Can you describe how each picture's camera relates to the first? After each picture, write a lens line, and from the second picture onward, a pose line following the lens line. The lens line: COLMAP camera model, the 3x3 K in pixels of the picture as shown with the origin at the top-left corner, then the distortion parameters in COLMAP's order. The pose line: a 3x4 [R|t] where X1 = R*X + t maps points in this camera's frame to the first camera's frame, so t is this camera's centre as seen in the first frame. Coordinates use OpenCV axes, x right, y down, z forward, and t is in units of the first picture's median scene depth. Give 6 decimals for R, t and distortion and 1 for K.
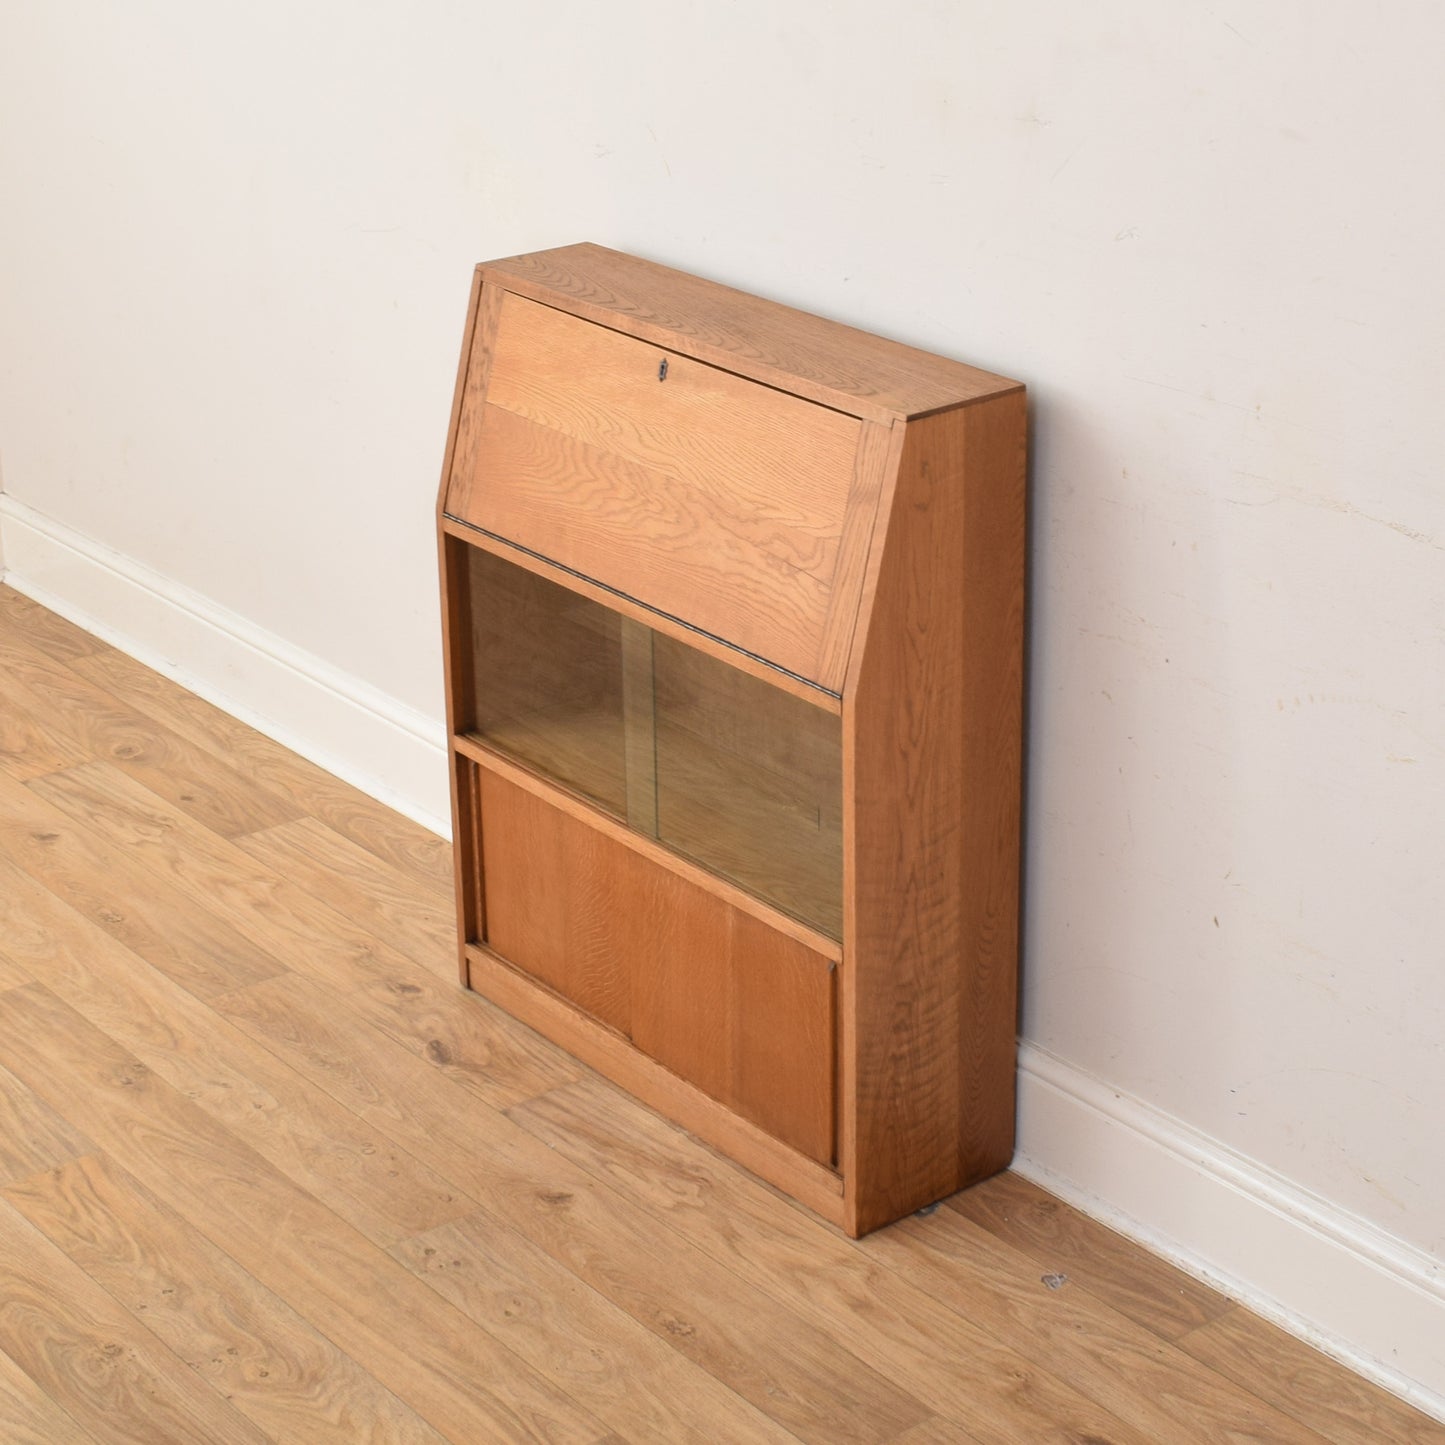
lens RADIAL K [[3075.9, 0, 872.2], [0, 3075.9, 598.6], [0, 0, 1]] dist [-0.015016, 0.046865]
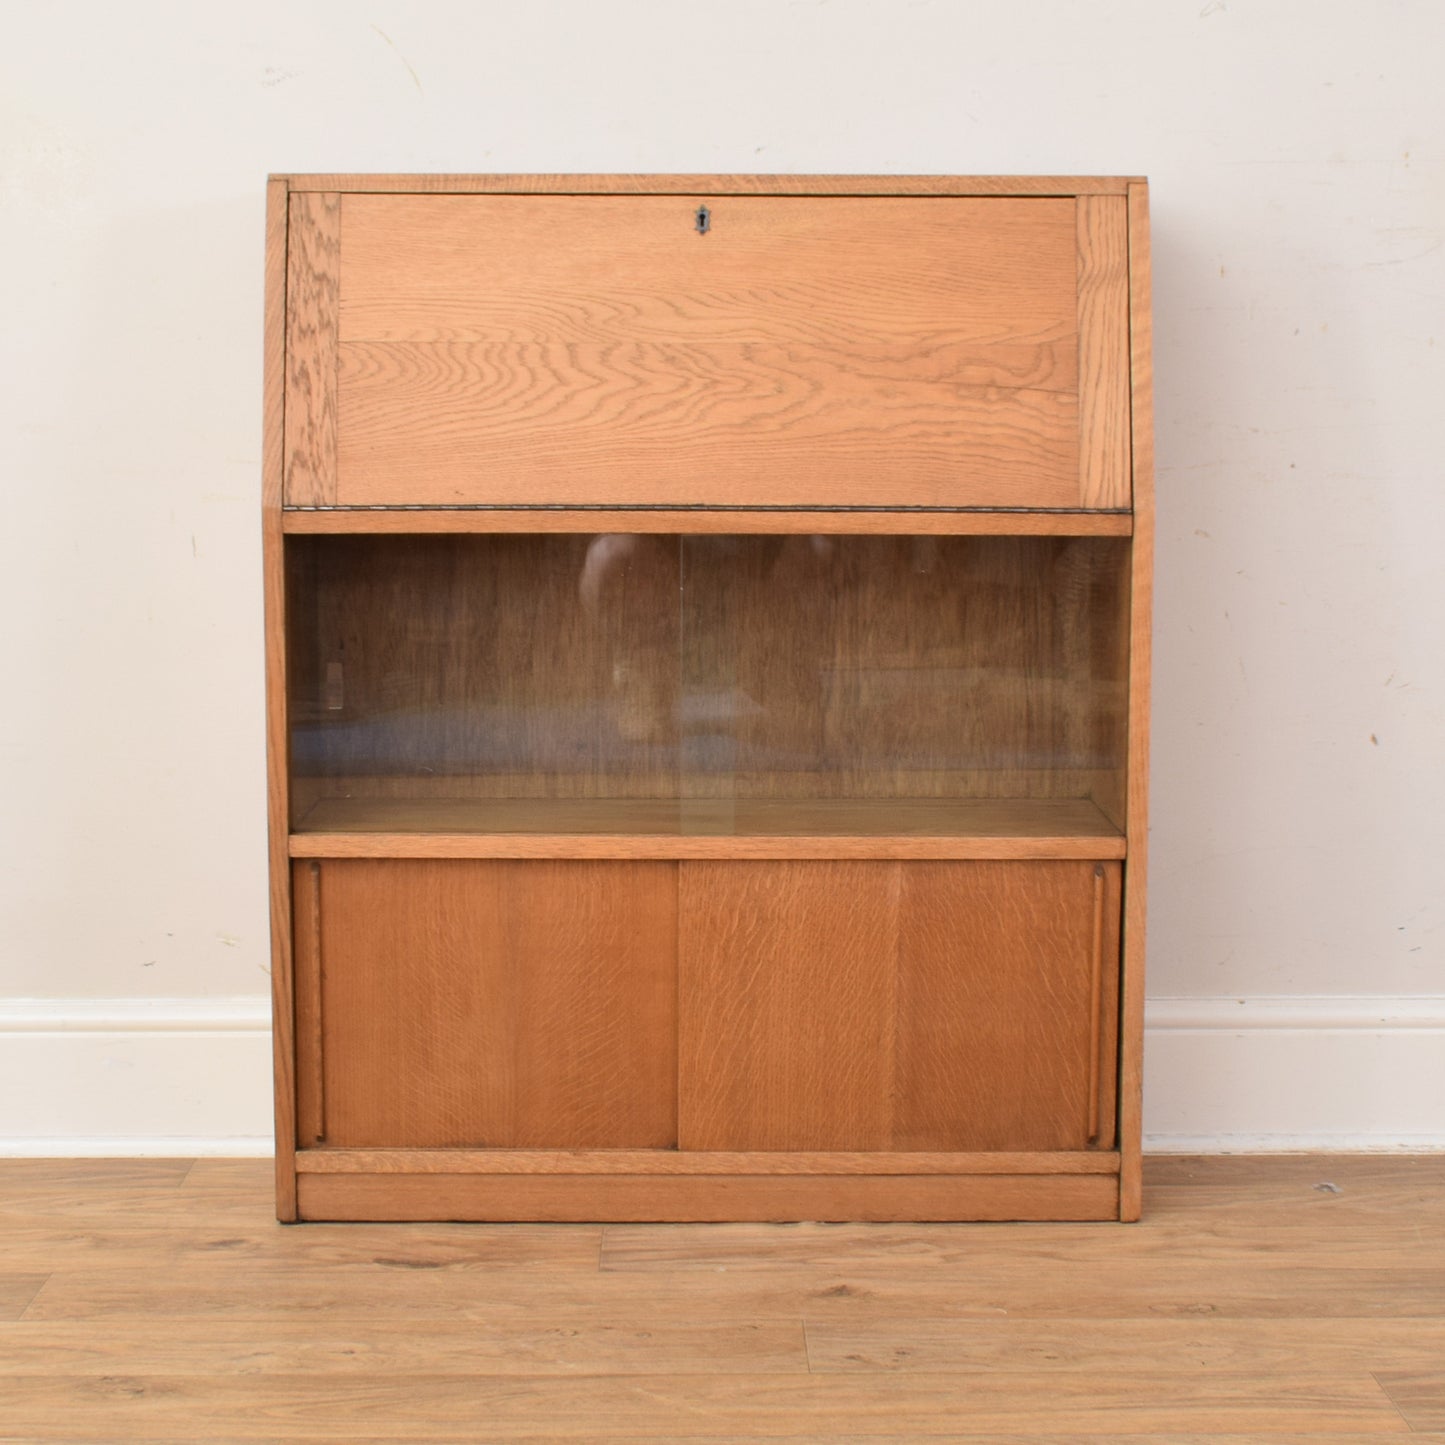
lens RADIAL K [[2946.8, 0, 722.5], [0, 2946.8, 722.5], [0, 0, 1]] dist [-0.022470, 0.095124]
pose [[0.640995, -0.095545, 0.761575, -0.643752], [0.273456, 0.955542, -0.110281, 0.133429], [-0.717180, 0.278947, 0.638625, 0.523857]]
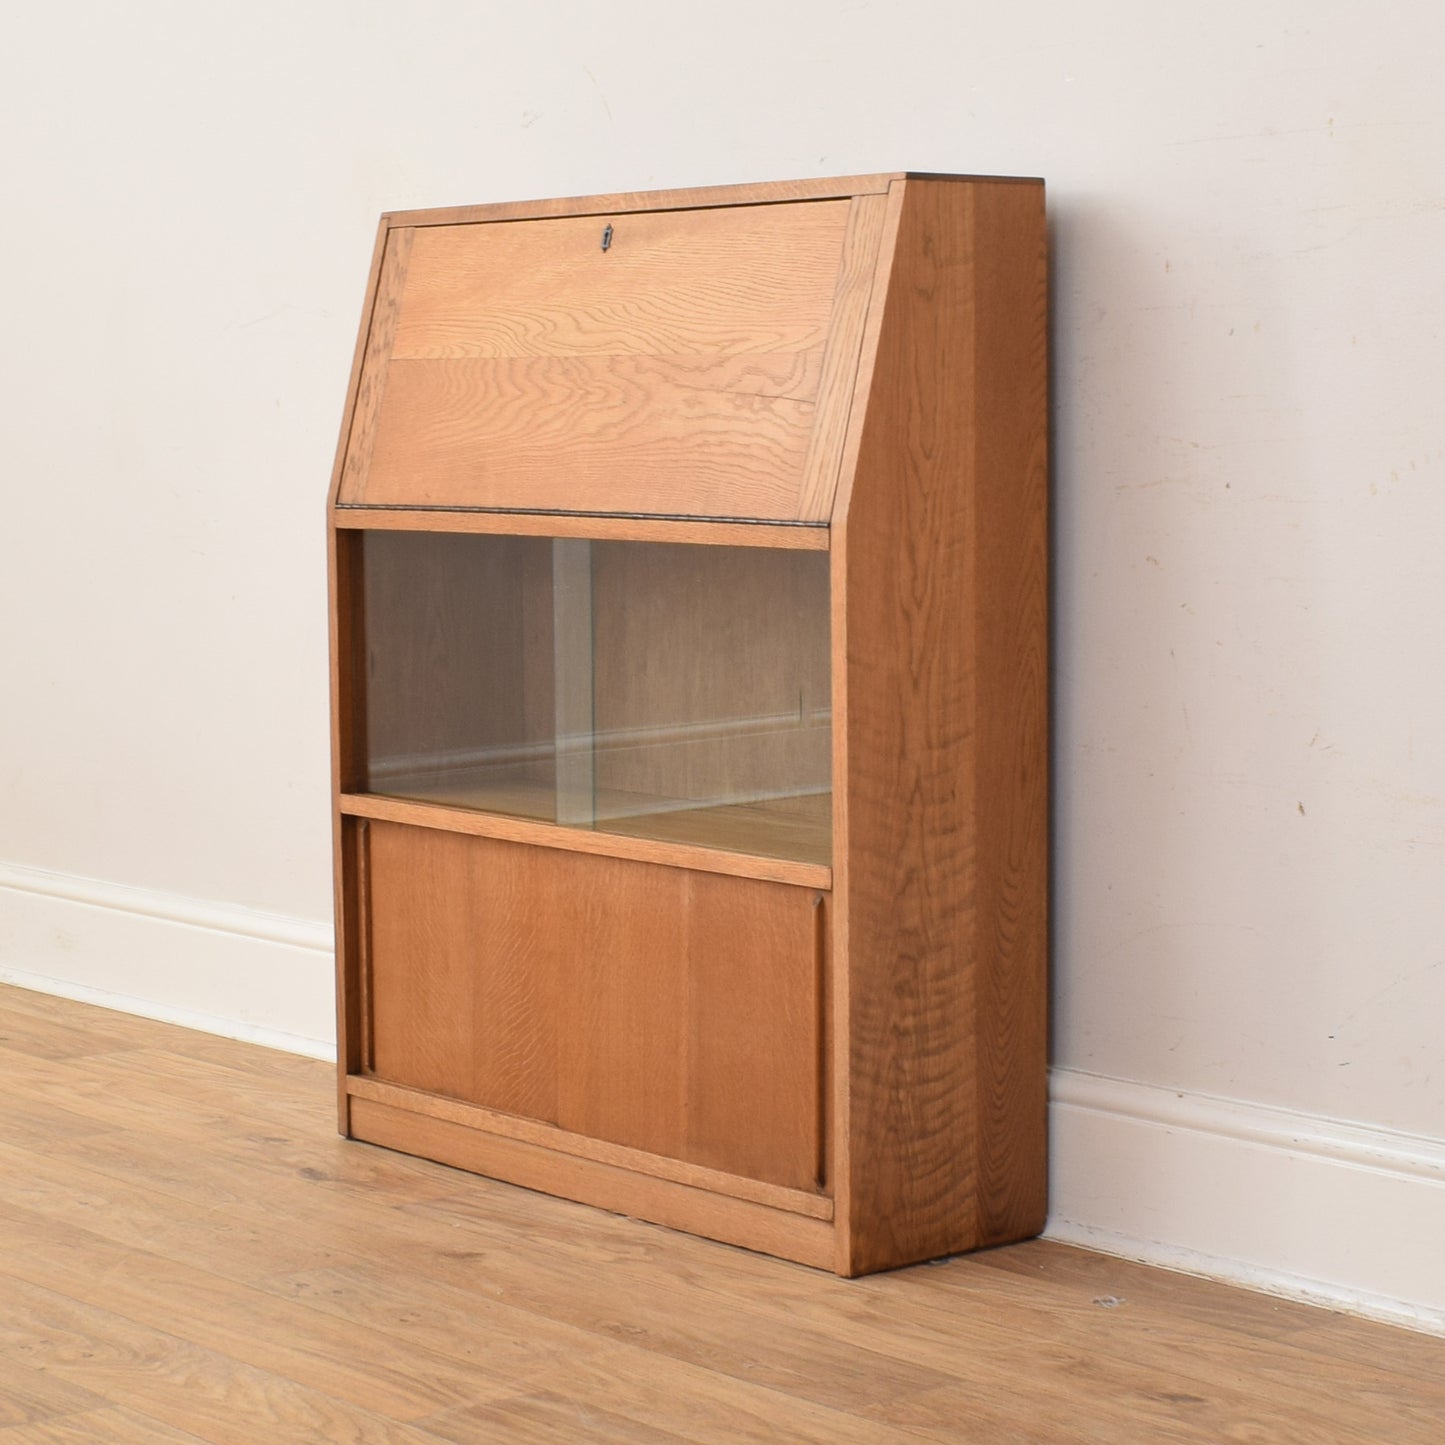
lens RADIAL K [[3530.1, 0, 724.5], [0, 3530.1, 779.4], [0, 0, 1]] dist [-0.000810, -0.207374]
pose [[0.999887, -0.007425, -0.013043, -0.023715], [0.003865, 0.967132, -0.254247, 0.303954], [0.014502, 0.254168, 0.967051, 0.102751]]
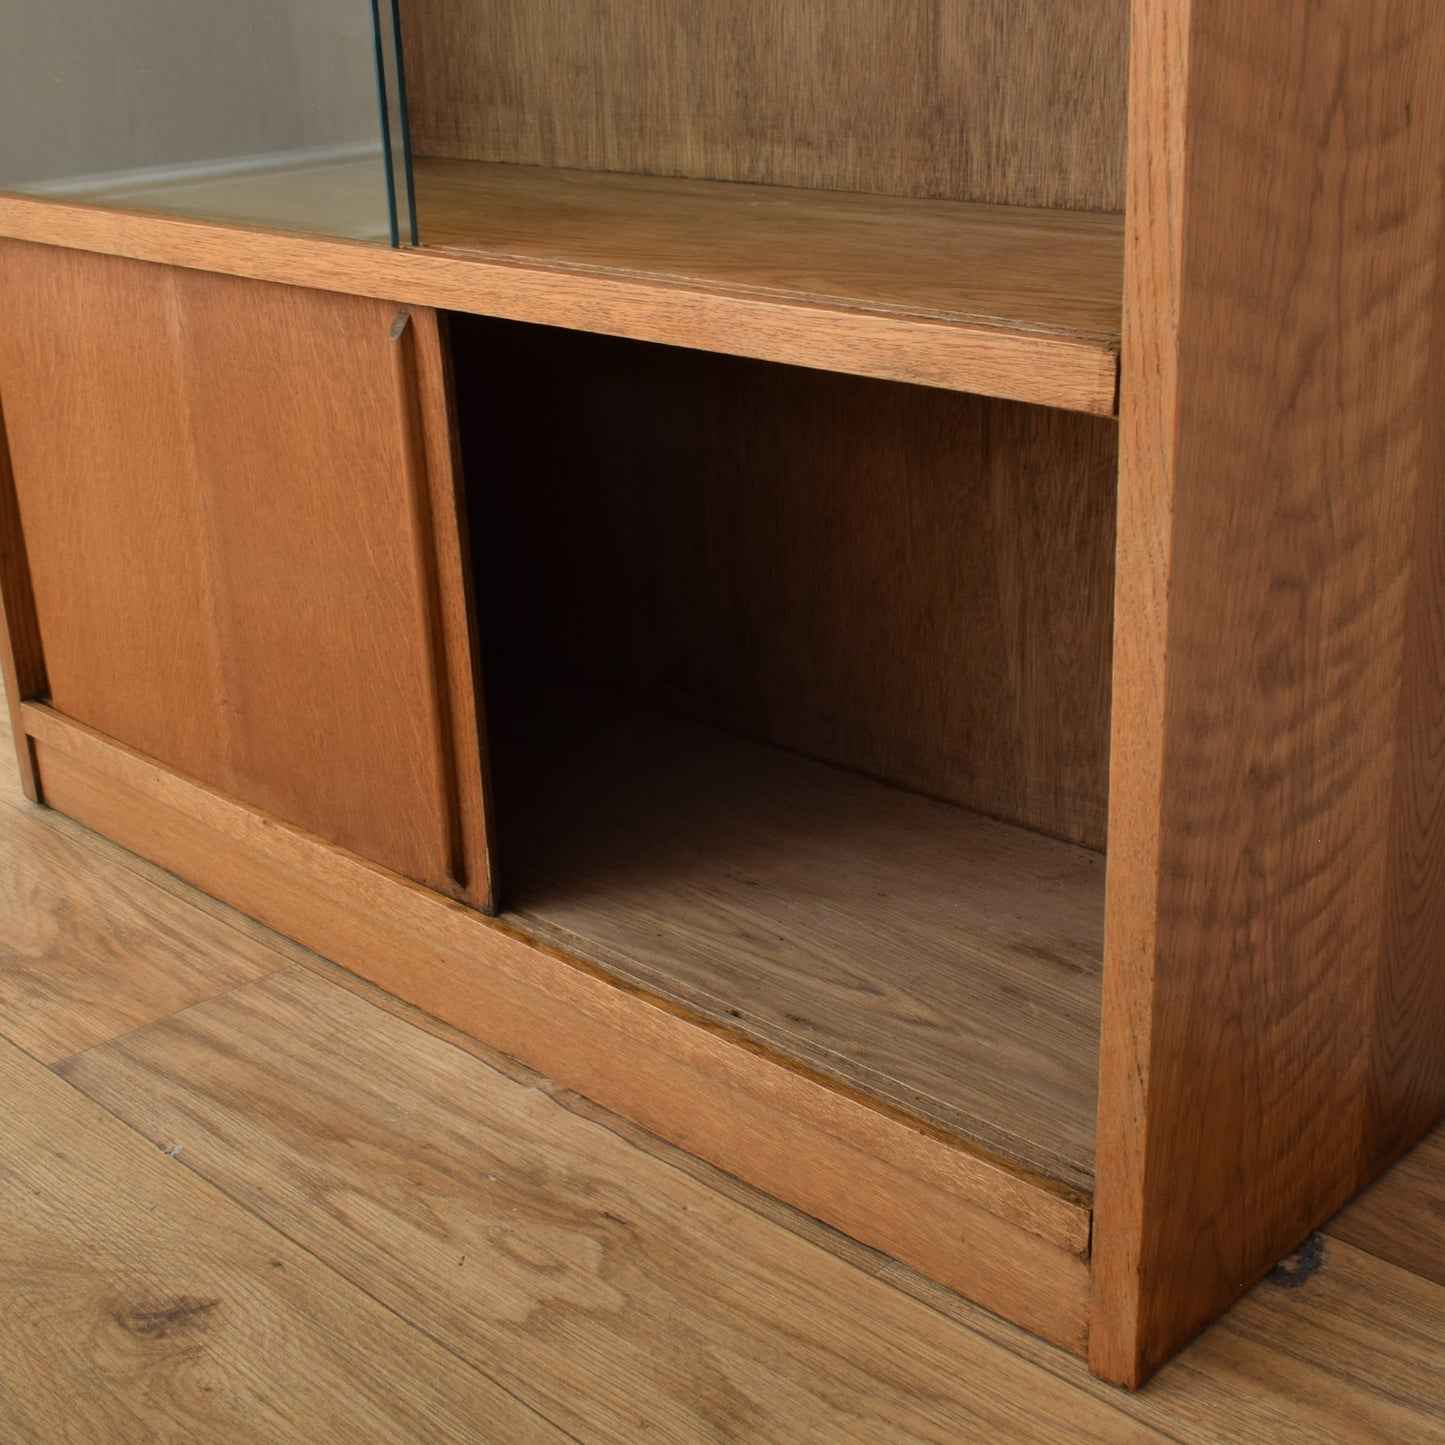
lens RADIAL K [[2034.2, 0, 760.9], [0, 2034.2, 718.3], [0, 0, 1]] dist [-0.033065, 0.013197]
pose [[0.995287, -0.064047, 0.072807, -0.051317], [0.063744, 0.997945, 0.006486, 0.133559], [-0.073072, -0.001814, 0.997325, 0.776772]]
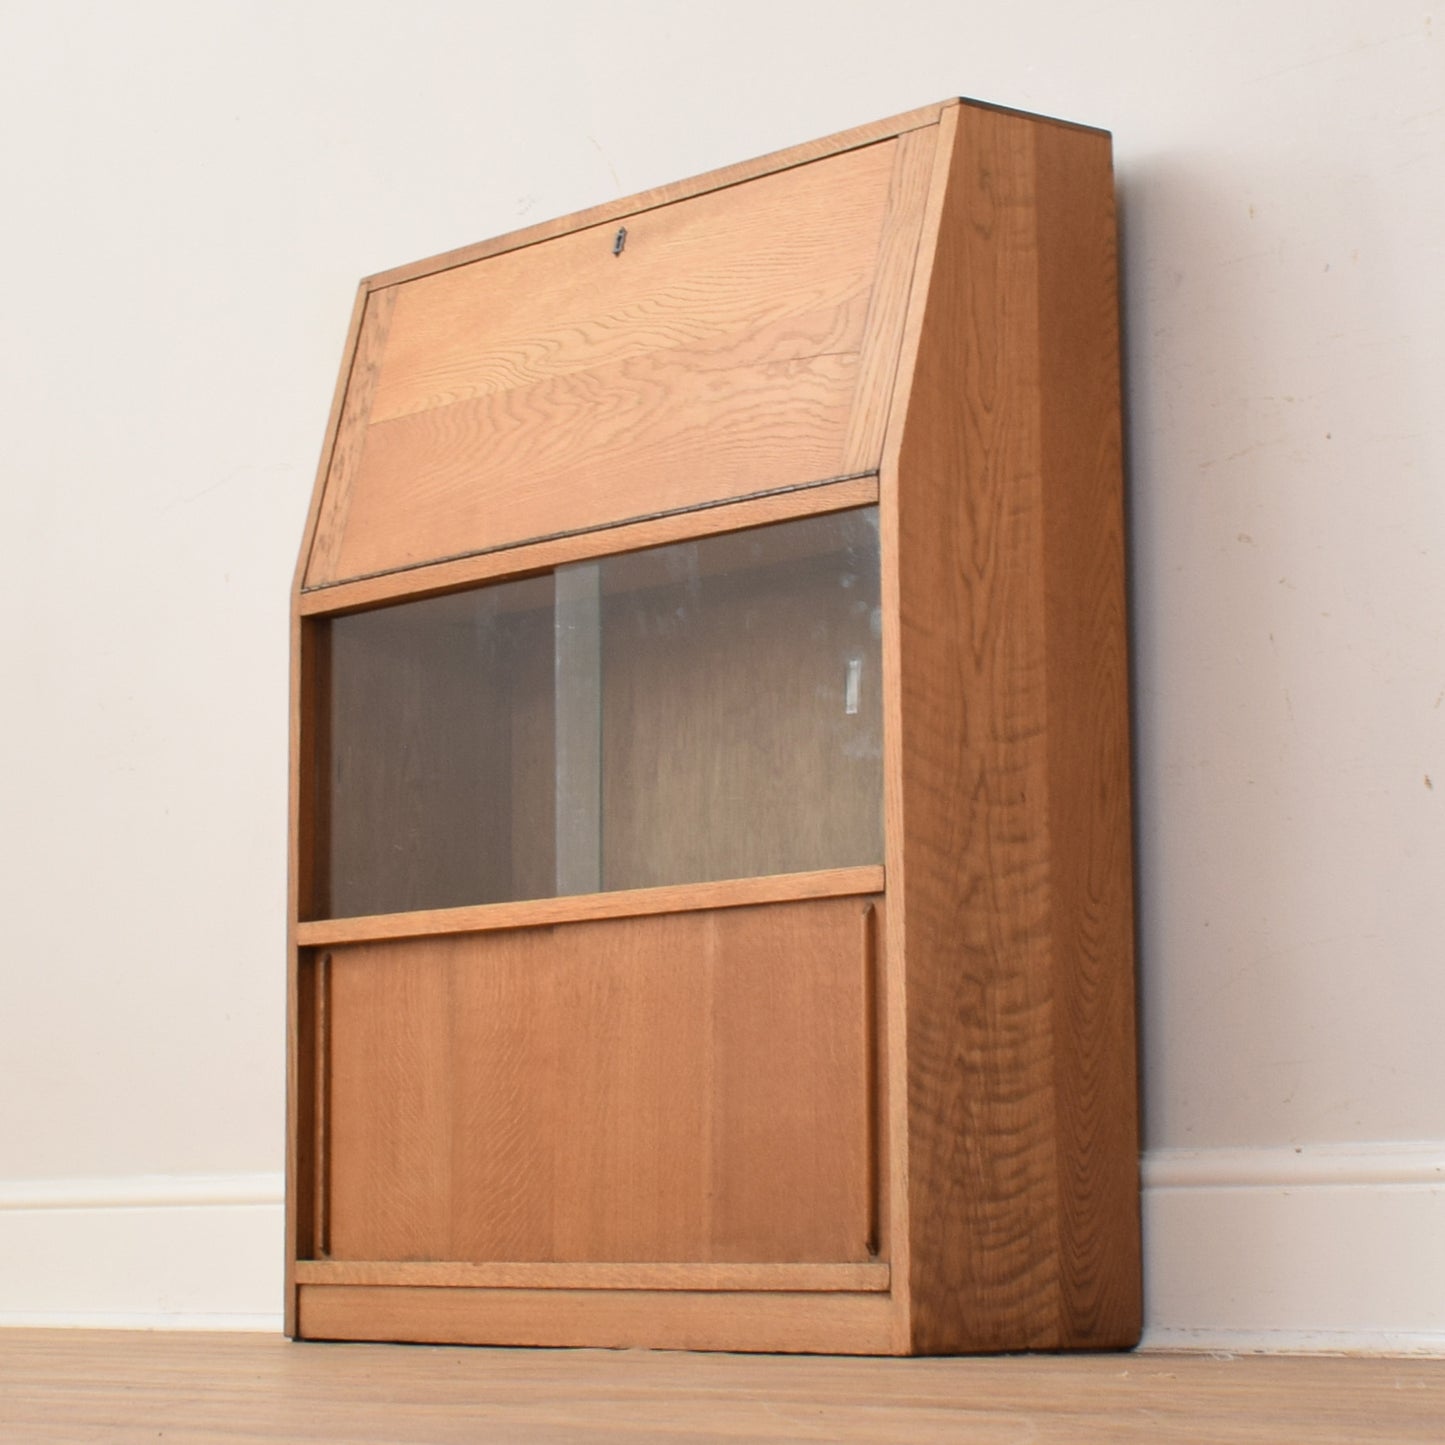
lens RADIAL K [[4182.0, 0, 722.7], [0, 4182.0, 609.1], [0, 0, 1]] dist [-0.023173, 0.073247]
pose [[0.999961, -0.008745, -0.001395, -0.041015], [0.006926, 0.870500, -0.492120, 0.489190], [0.005518, 0.492091, 0.870526, 0.152645]]
